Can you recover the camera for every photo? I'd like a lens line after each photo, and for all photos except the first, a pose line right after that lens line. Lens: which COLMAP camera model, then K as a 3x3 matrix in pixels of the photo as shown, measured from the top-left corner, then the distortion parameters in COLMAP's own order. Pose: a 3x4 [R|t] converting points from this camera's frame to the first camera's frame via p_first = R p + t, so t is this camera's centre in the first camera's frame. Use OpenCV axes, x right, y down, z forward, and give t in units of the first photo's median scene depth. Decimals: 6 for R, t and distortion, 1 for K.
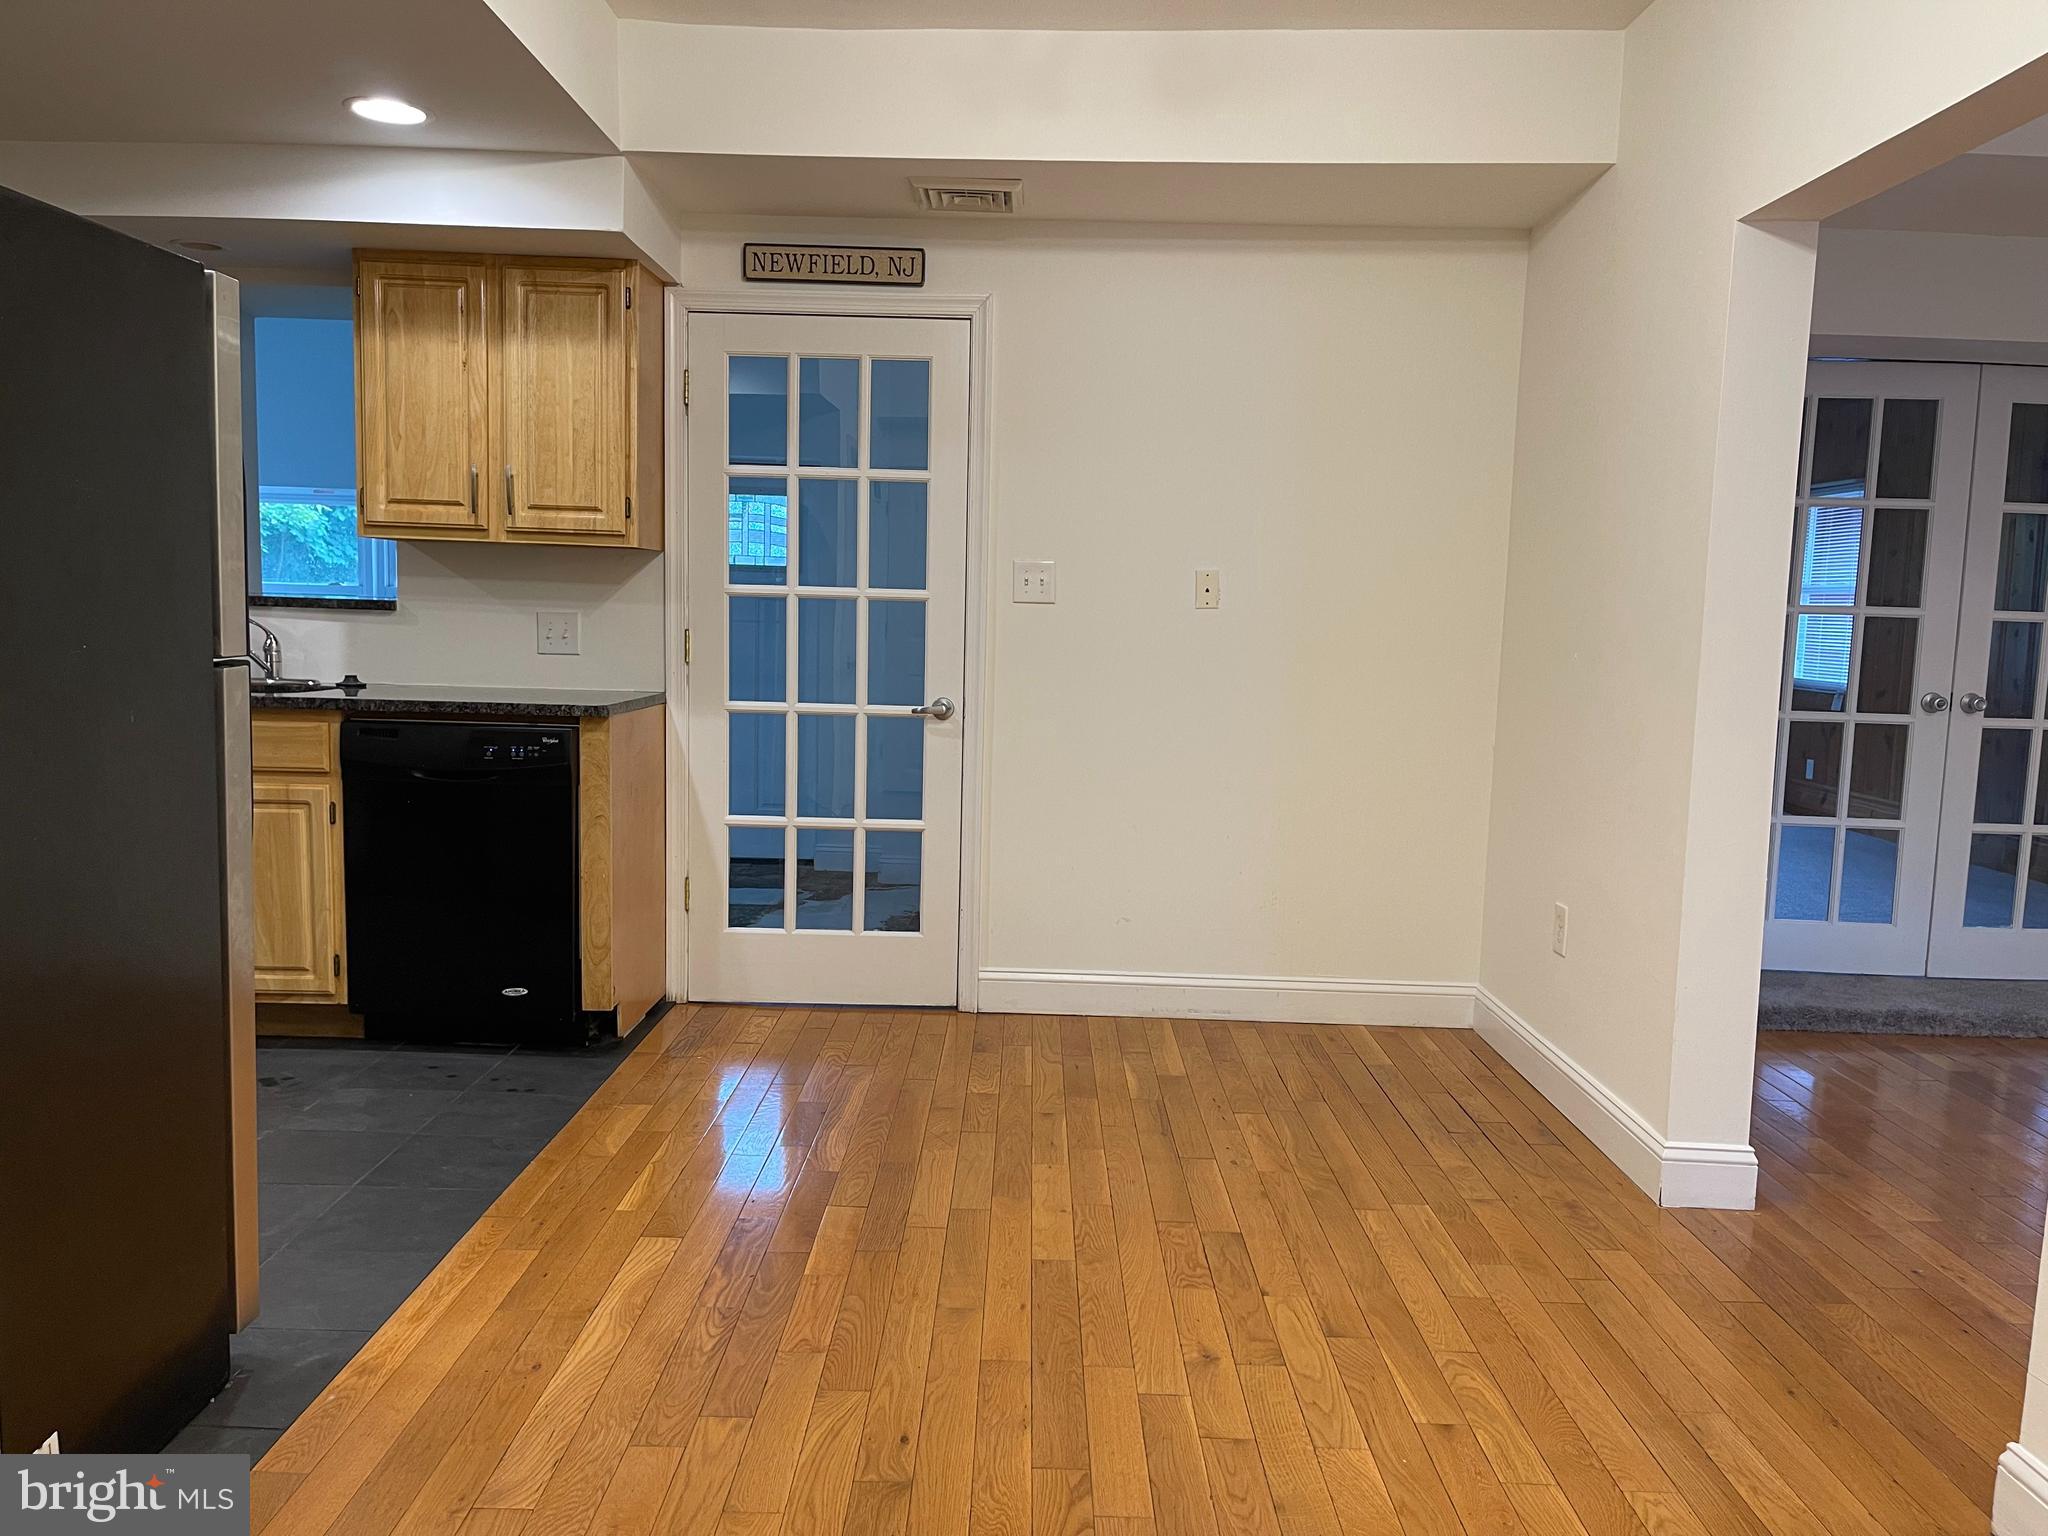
lens RADIAL K [[1539.4, 0, 1024.0], [0, 1539.4, 768.0], [0, 0, 1]] dist [0.075102, -0.095525]
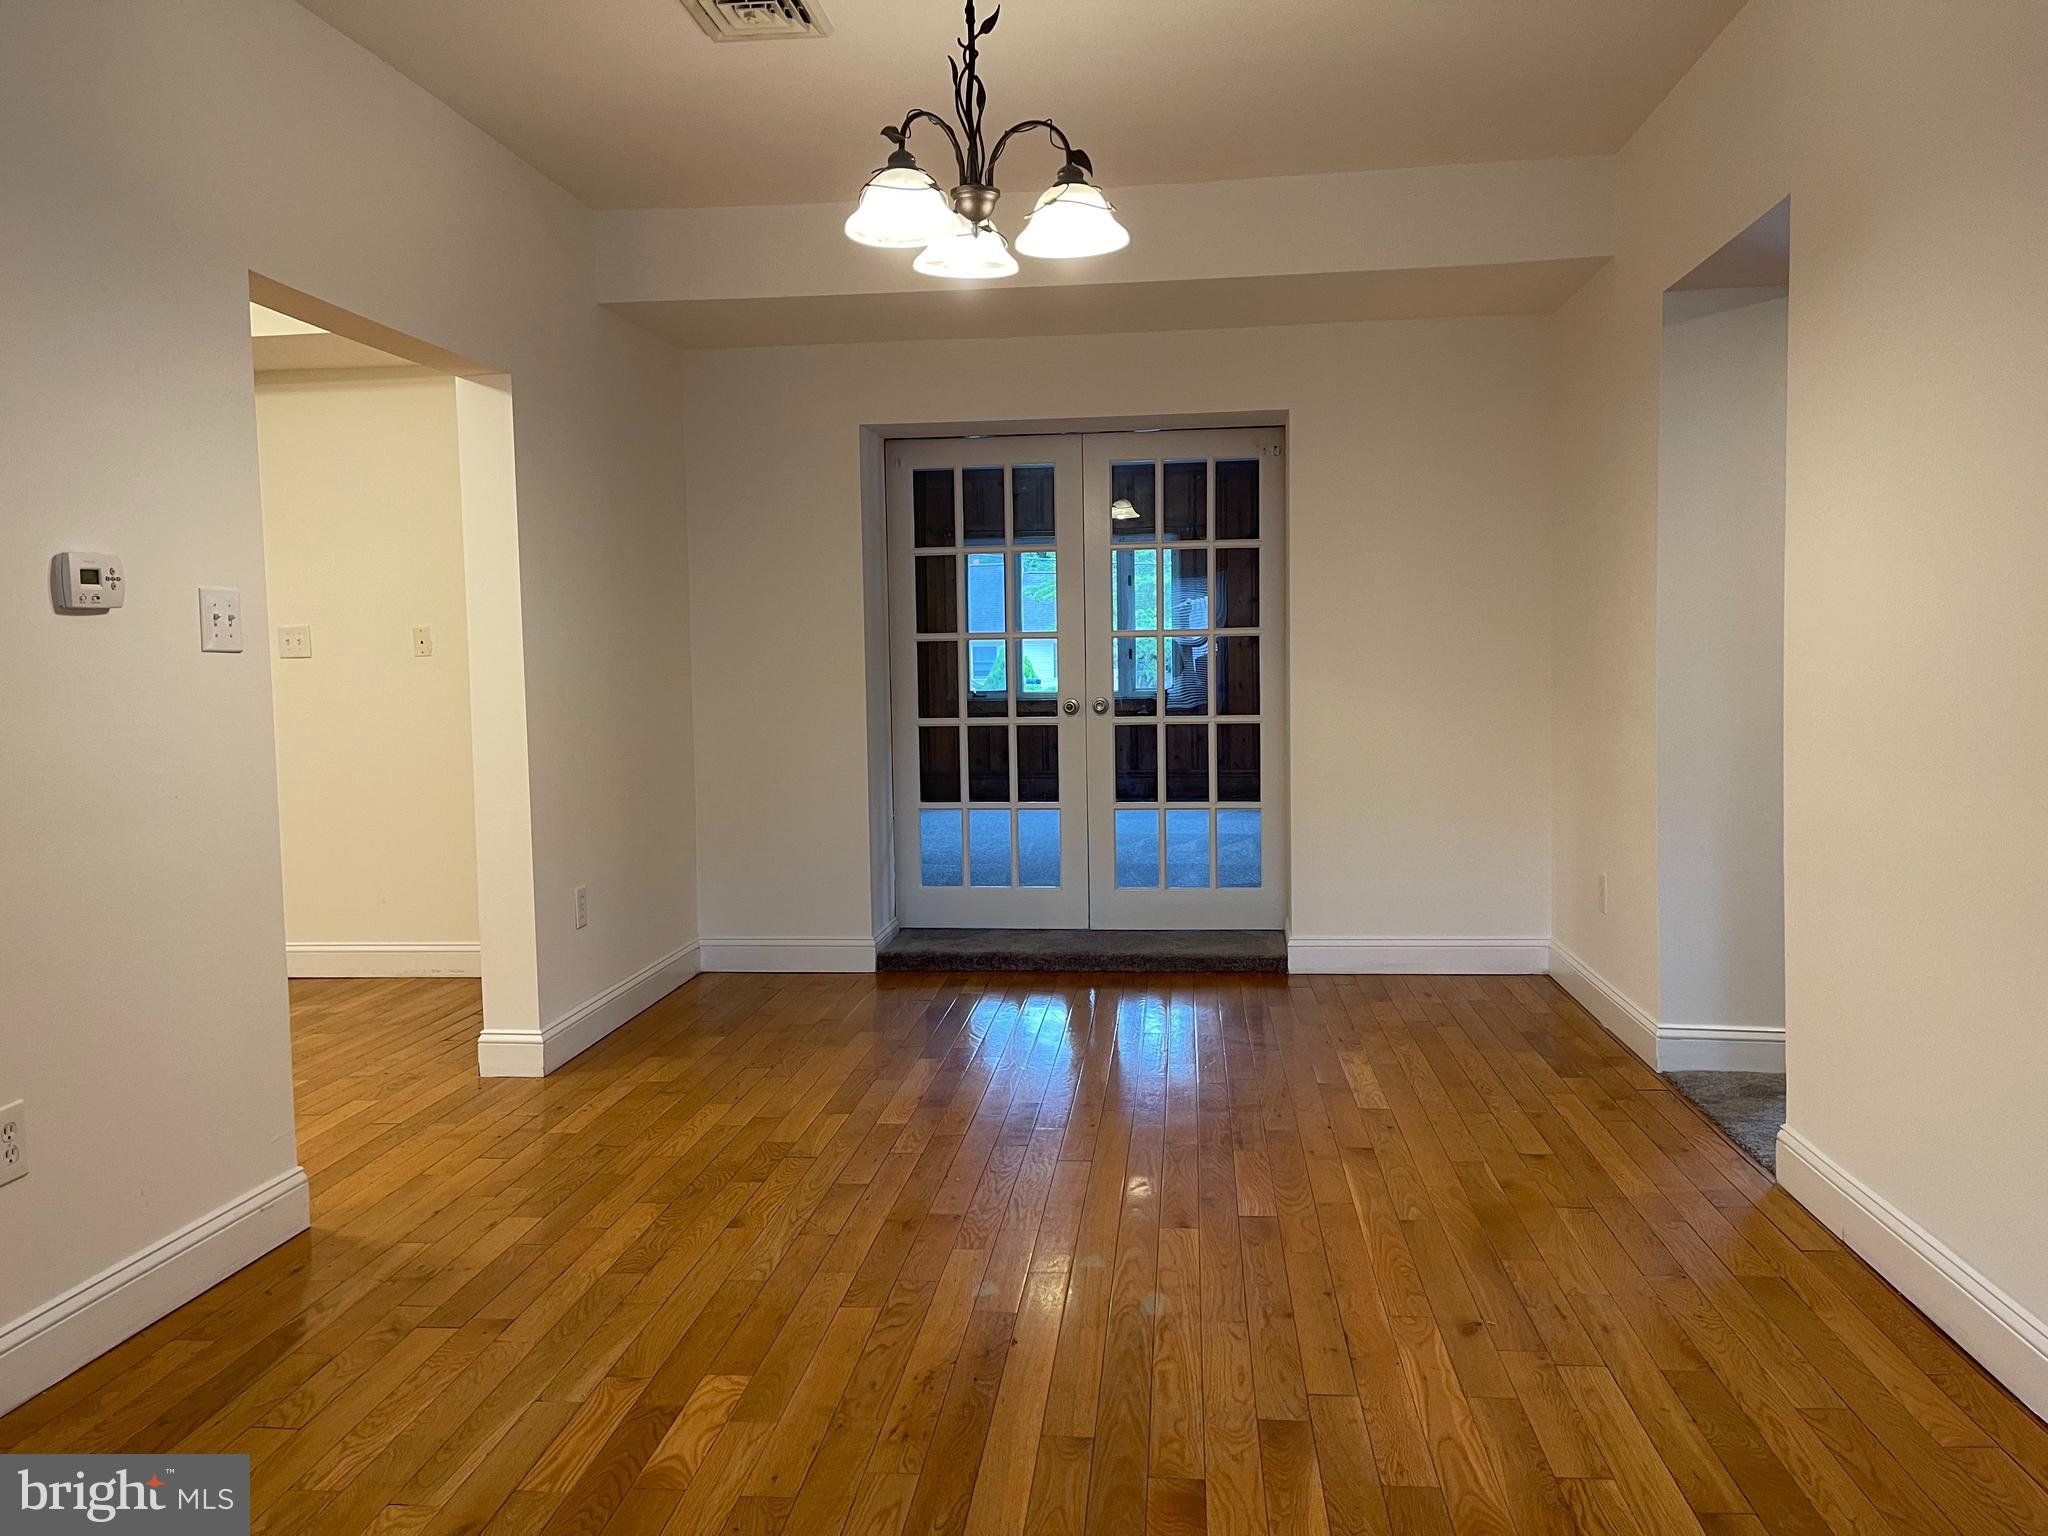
lens RADIAL K [[1548.6, 0, 1029.5], [0, 1548.6, 759.9], [0, 0, 1]] dist [0.080221, -0.102045]
pose [[0.993966, -0.040858, -0.101791, 0.810642], [0.037205, 0.998603, -0.037528, 0.054852], [0.103182, 0.033514, 0.994098, -0.267185]]
